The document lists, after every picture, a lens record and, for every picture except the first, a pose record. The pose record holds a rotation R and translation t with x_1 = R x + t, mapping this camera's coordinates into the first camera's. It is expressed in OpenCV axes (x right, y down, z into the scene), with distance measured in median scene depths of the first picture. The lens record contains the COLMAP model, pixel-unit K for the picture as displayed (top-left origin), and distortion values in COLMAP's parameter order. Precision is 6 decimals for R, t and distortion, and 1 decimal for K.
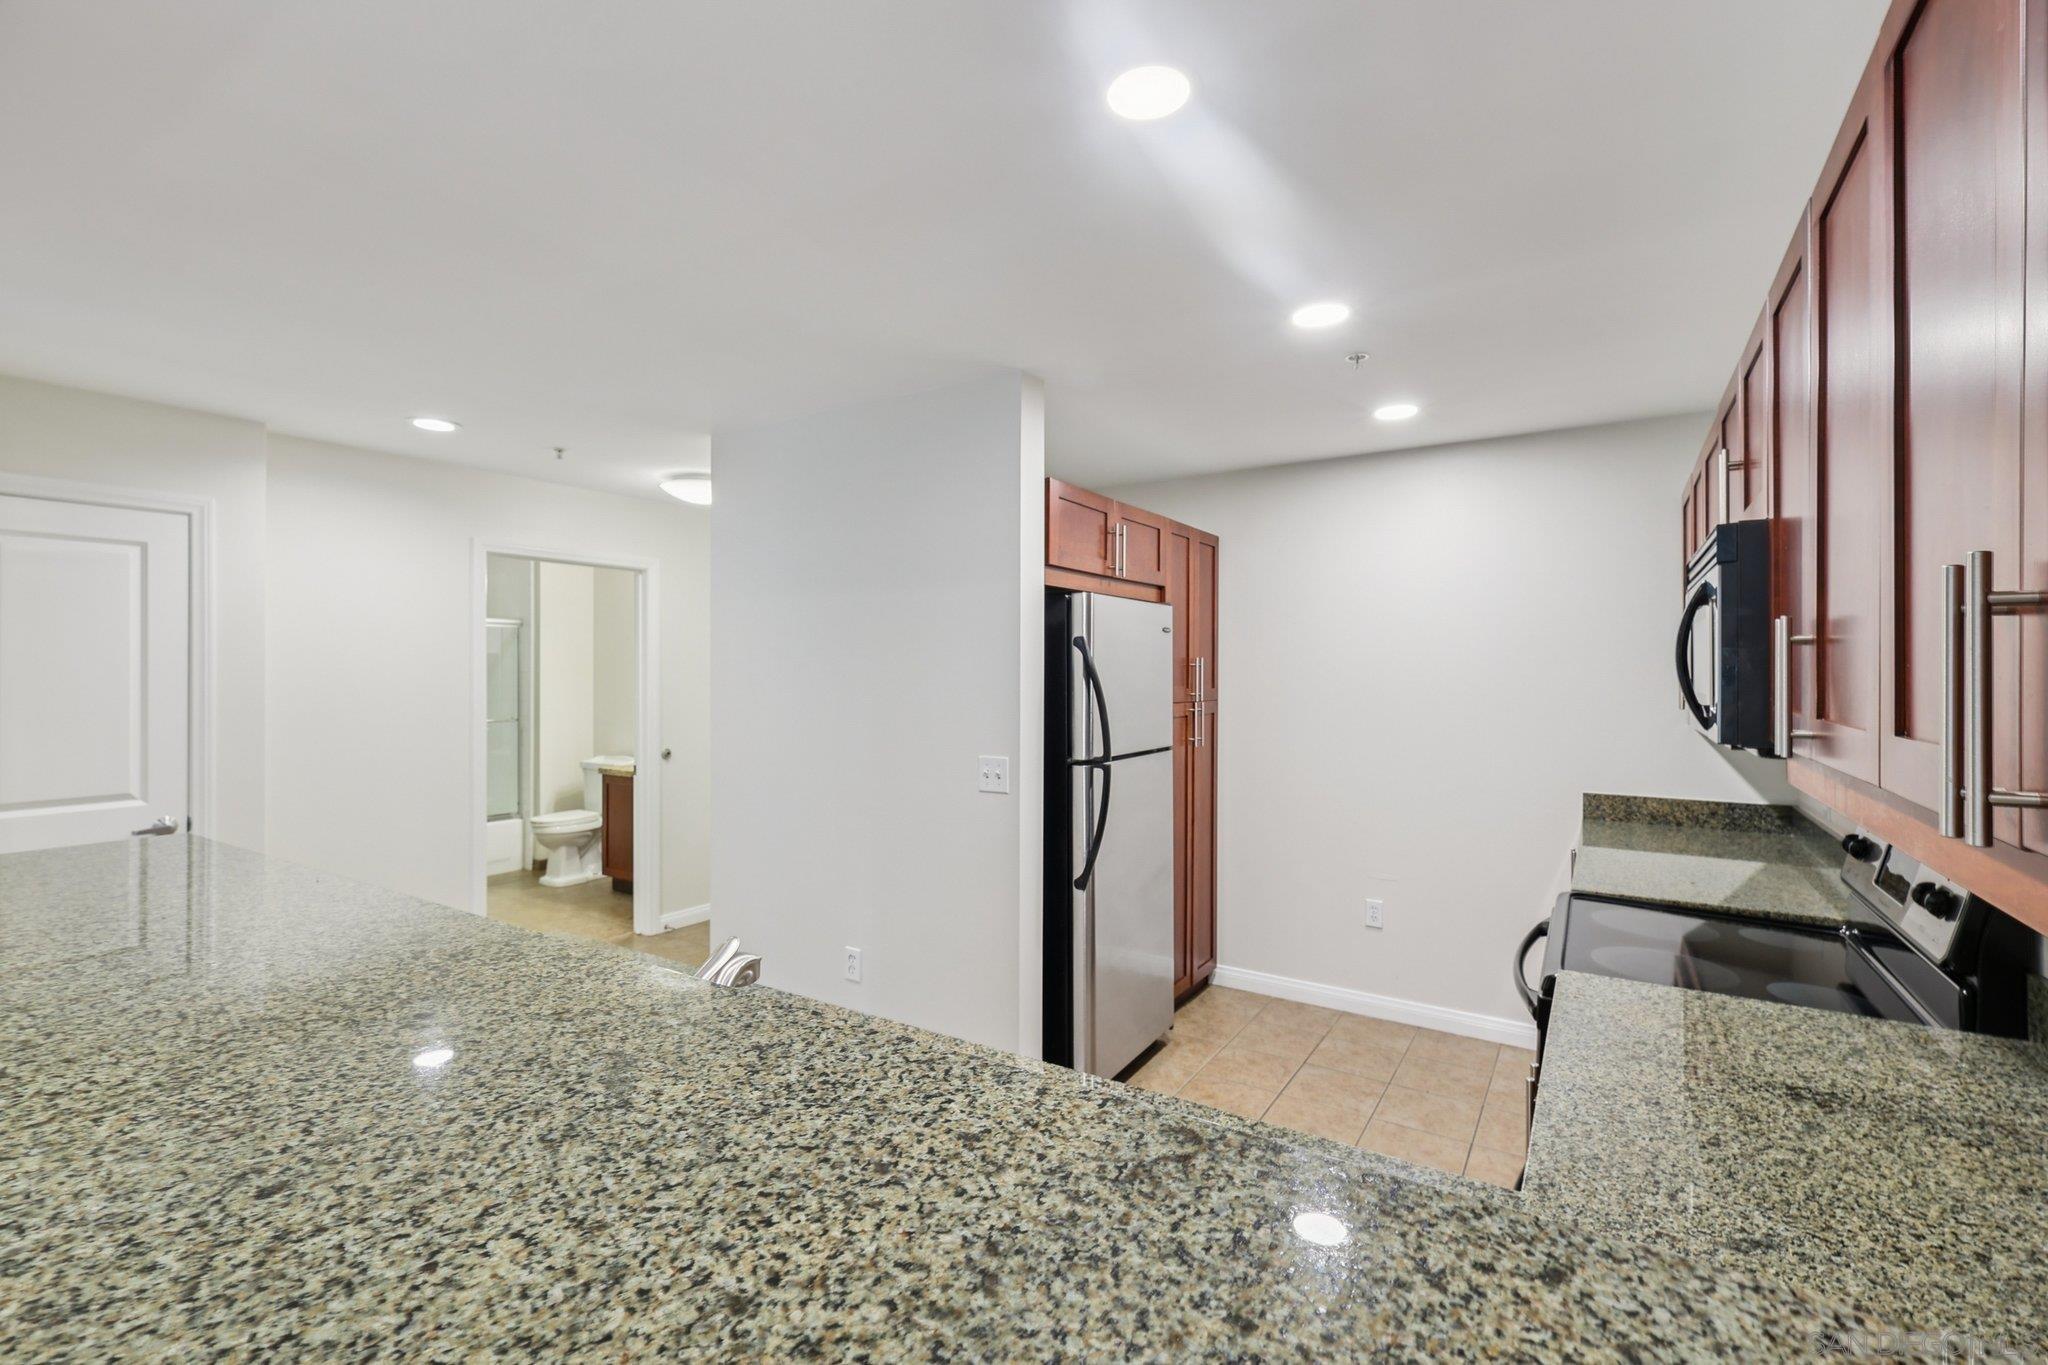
lens RADIAL K [[894.0, 0, 1022.9], [0, 894.0, 673.7], [0, 0, 1]] dist [-0.000513, 0.000079]
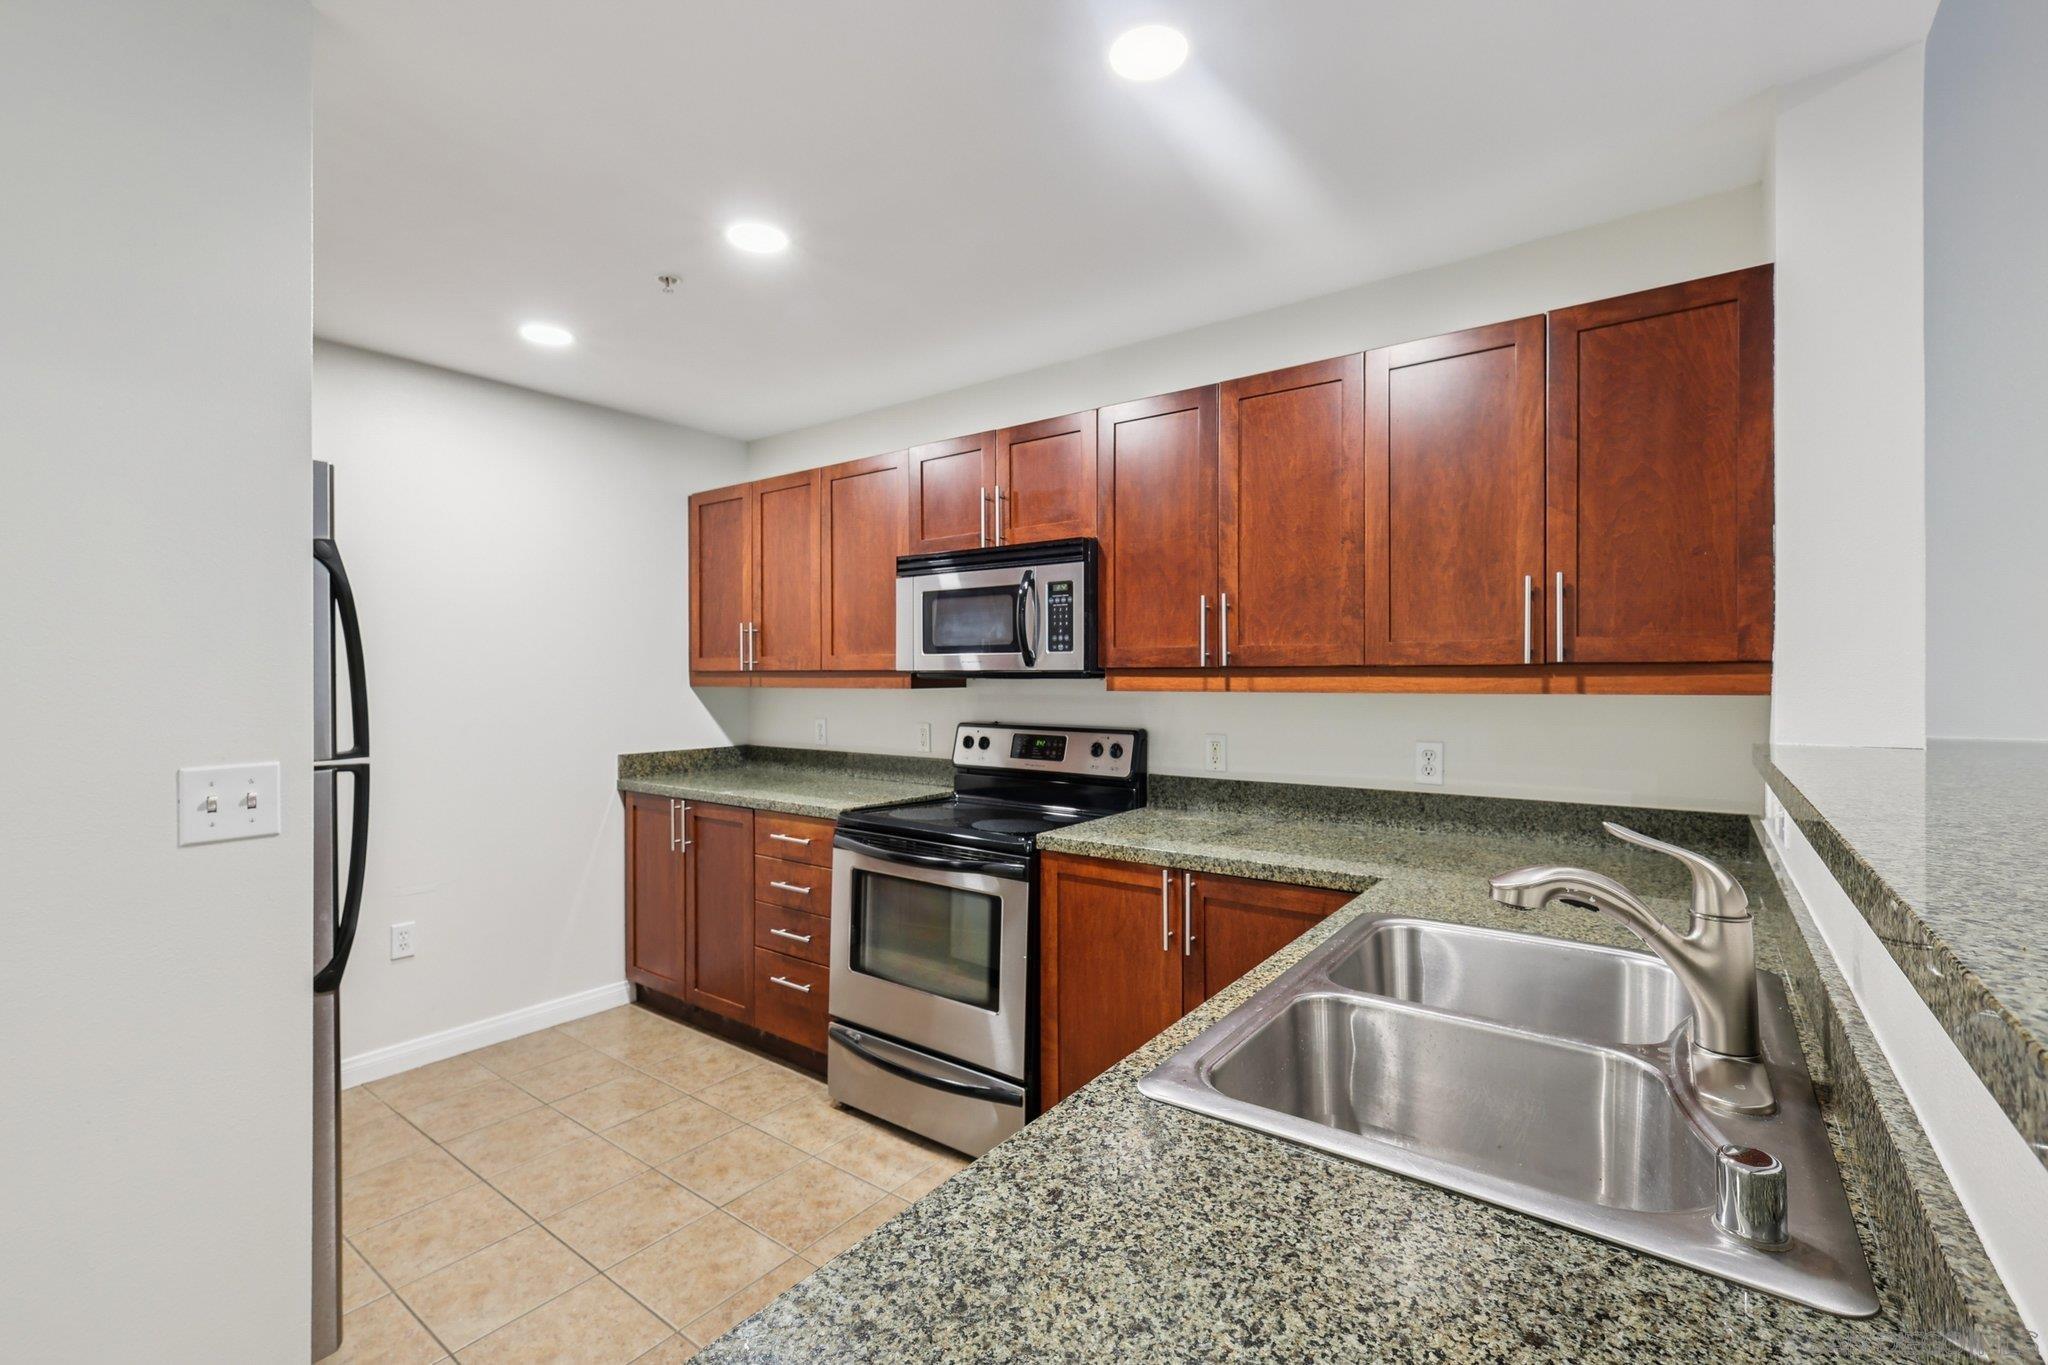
lens RADIAL K [[894.0, 0, 1022.9], [0, 894.0, 673.7], [0, 0, 1]] dist [-0.000513, 0.000079]
pose [[0.047876, 0.000742, 0.998853, -0.444189], [-0.001872, 0.999998, -0.000653, 0.039718], [-0.998852, -0.001839, 0.047877, 0.503580]]
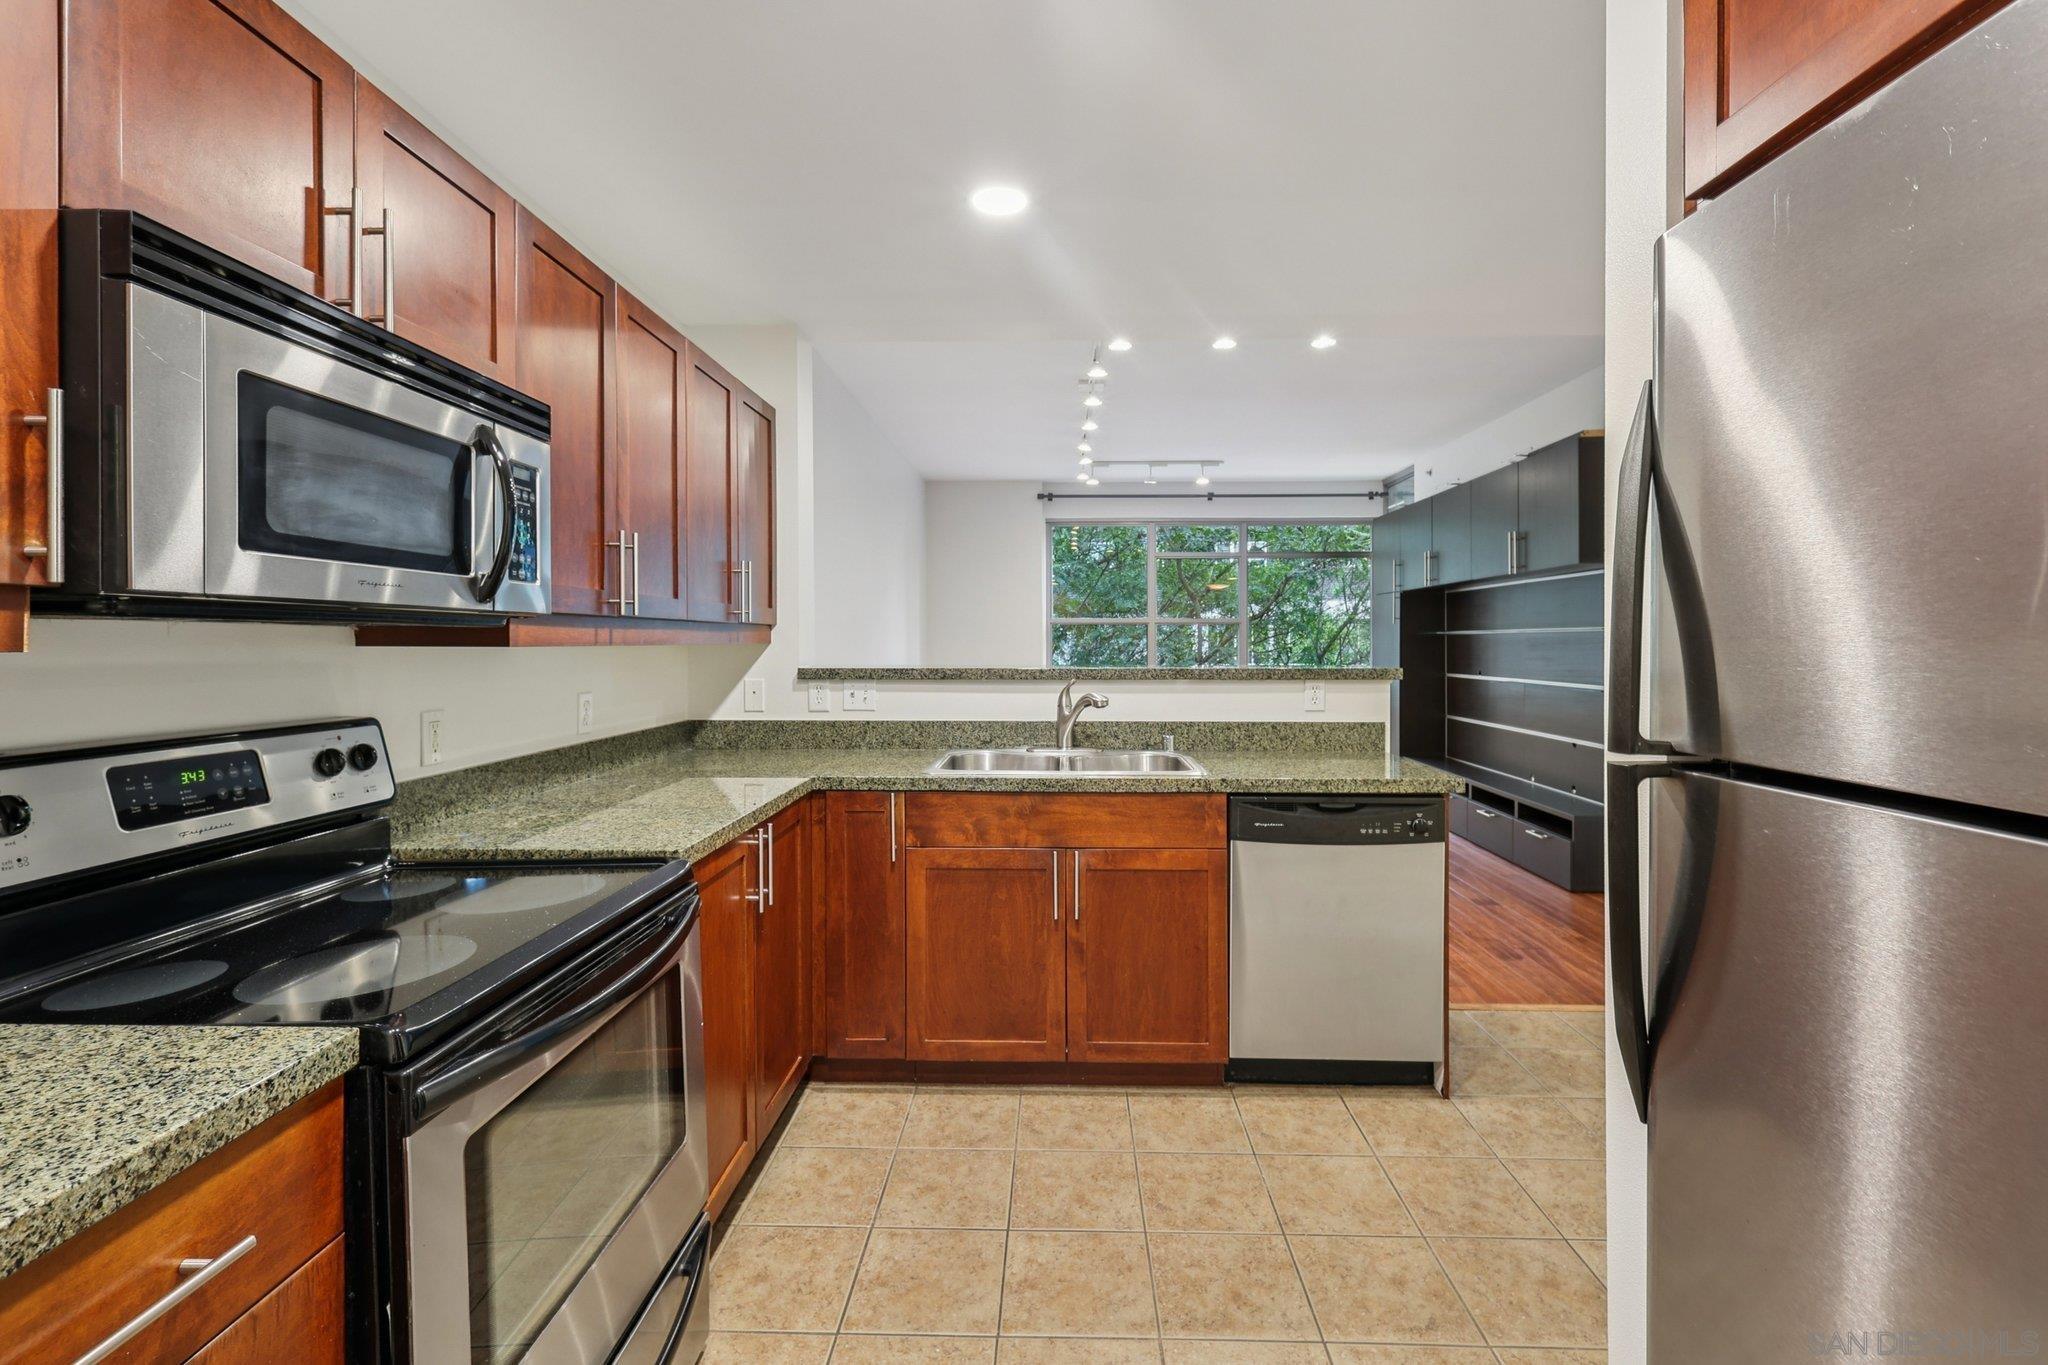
lens RADIAL K [[899.9, 0, 1033.8], [0, 899.9, 649.8], [0, 0, 1]] dist [-0.000536, 0.000862]
pose [[-0.844959, 0.005571, -0.534802, 0.419297], [0.002886, 0.999979, 0.005857, 0.054610], [0.534824, 0.003405, -0.844957, 1.086931]]
